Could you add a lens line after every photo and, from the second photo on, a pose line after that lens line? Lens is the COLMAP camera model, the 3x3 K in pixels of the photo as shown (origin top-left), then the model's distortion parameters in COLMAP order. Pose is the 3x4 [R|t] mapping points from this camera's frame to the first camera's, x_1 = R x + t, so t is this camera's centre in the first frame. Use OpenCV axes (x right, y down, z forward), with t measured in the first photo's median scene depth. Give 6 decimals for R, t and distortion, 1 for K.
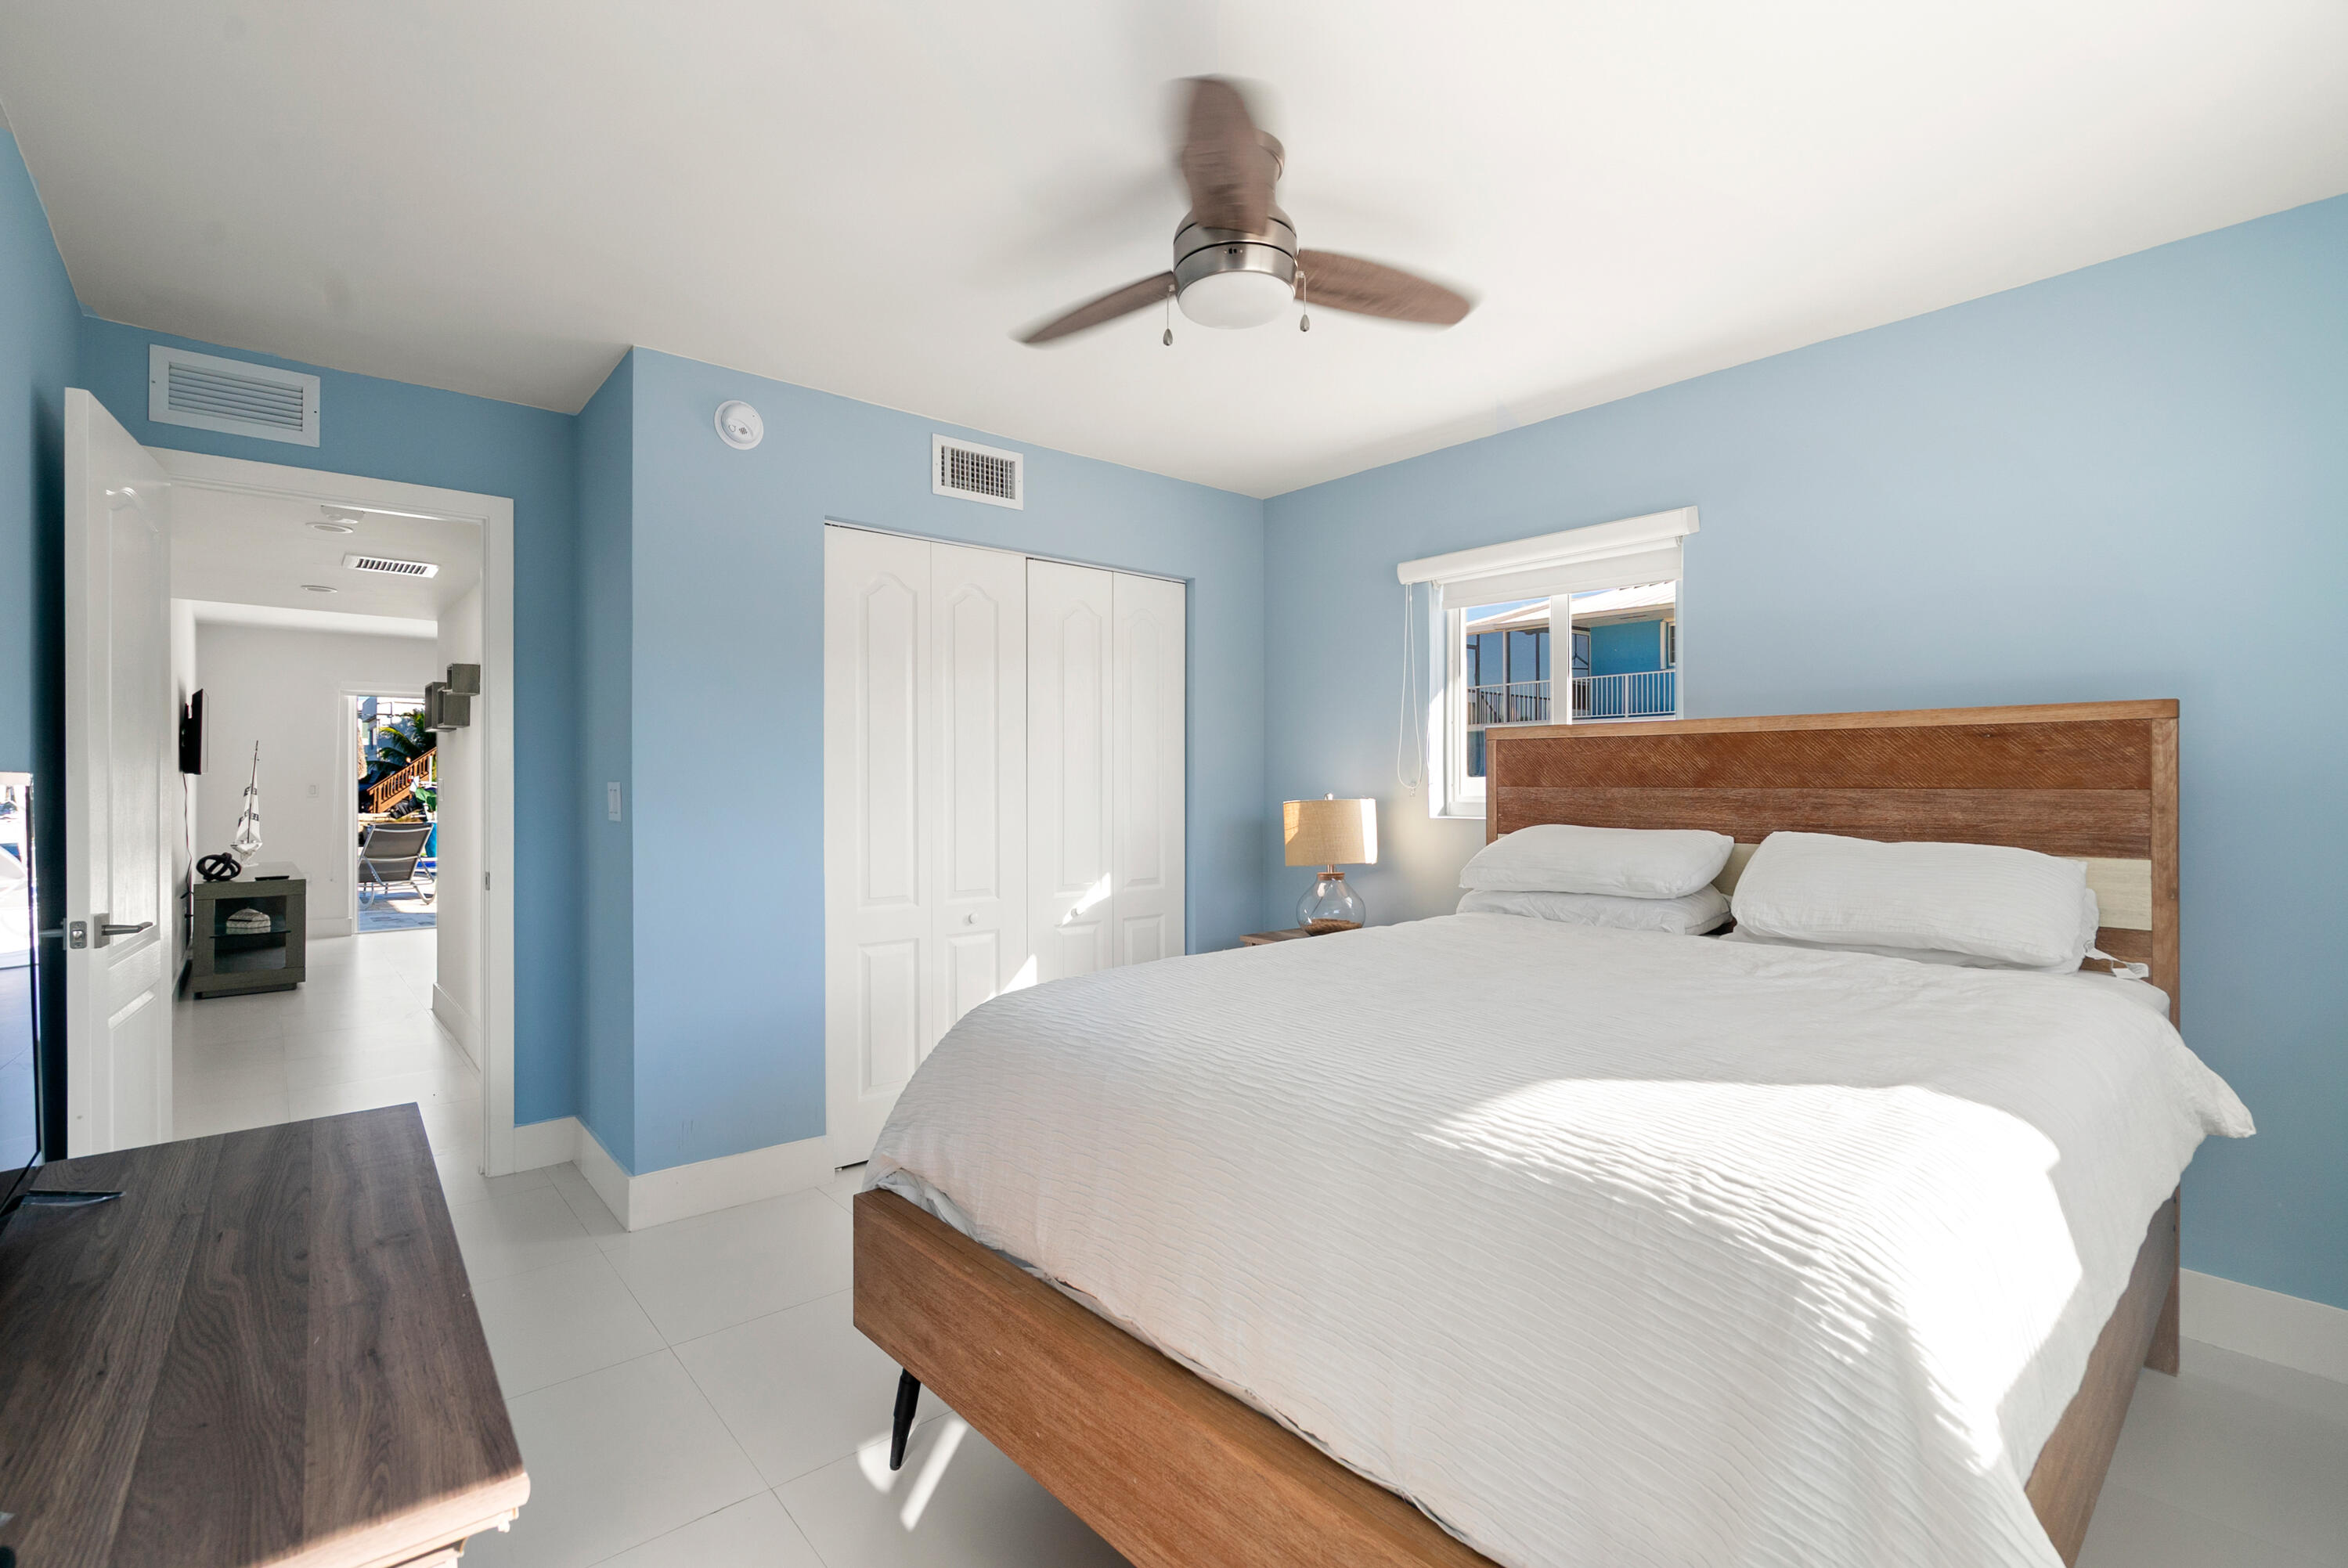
lens RADIAL K [[1060.0, 0, 1163.8], [0, 1060.0, 777.6], [0, 0, 1]] dist [-0.001946, 0.000095]
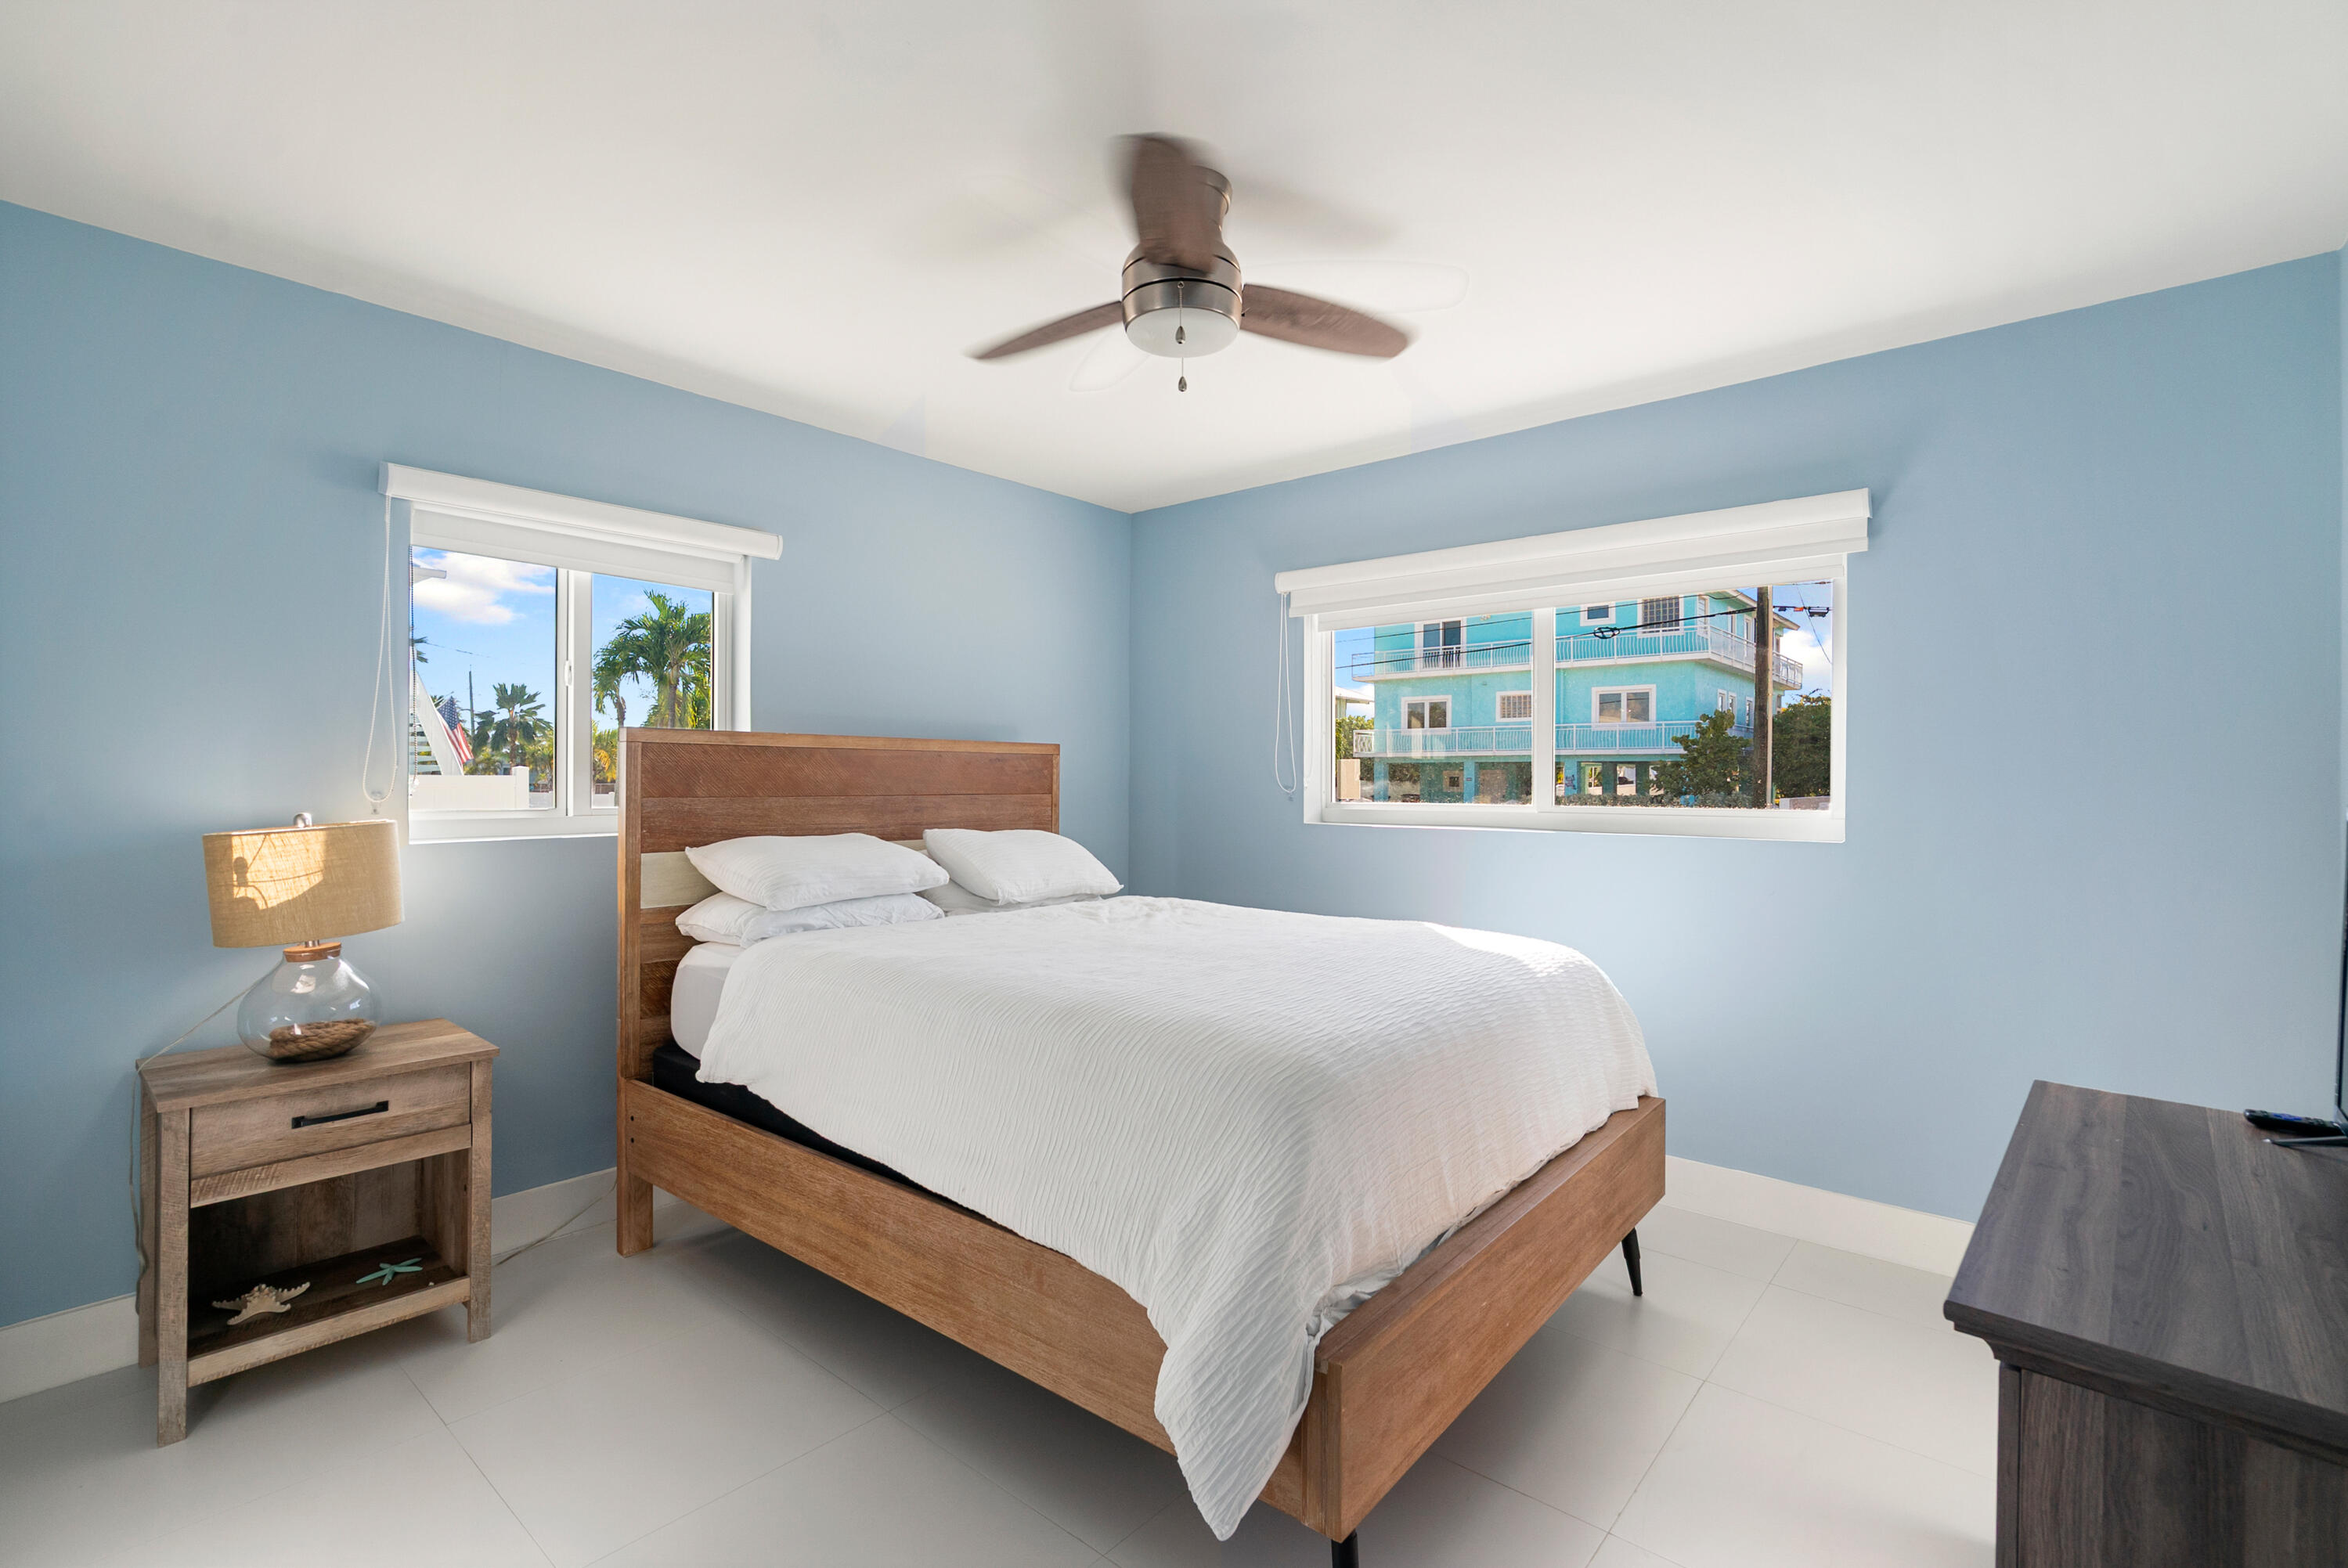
lens RADIAL K [[1060.0, 0, 1163.8], [0, 1060.0, 777.6], [0, 0, 1]] dist [-0.001946, 0.000095]
pose [[-0.149785, 0.002878, 0.988714, -0.790388], [-0.006688, 0.999970, -0.003924, -0.009439], [-0.988696, -0.007200, -0.149762, 0.972719]]
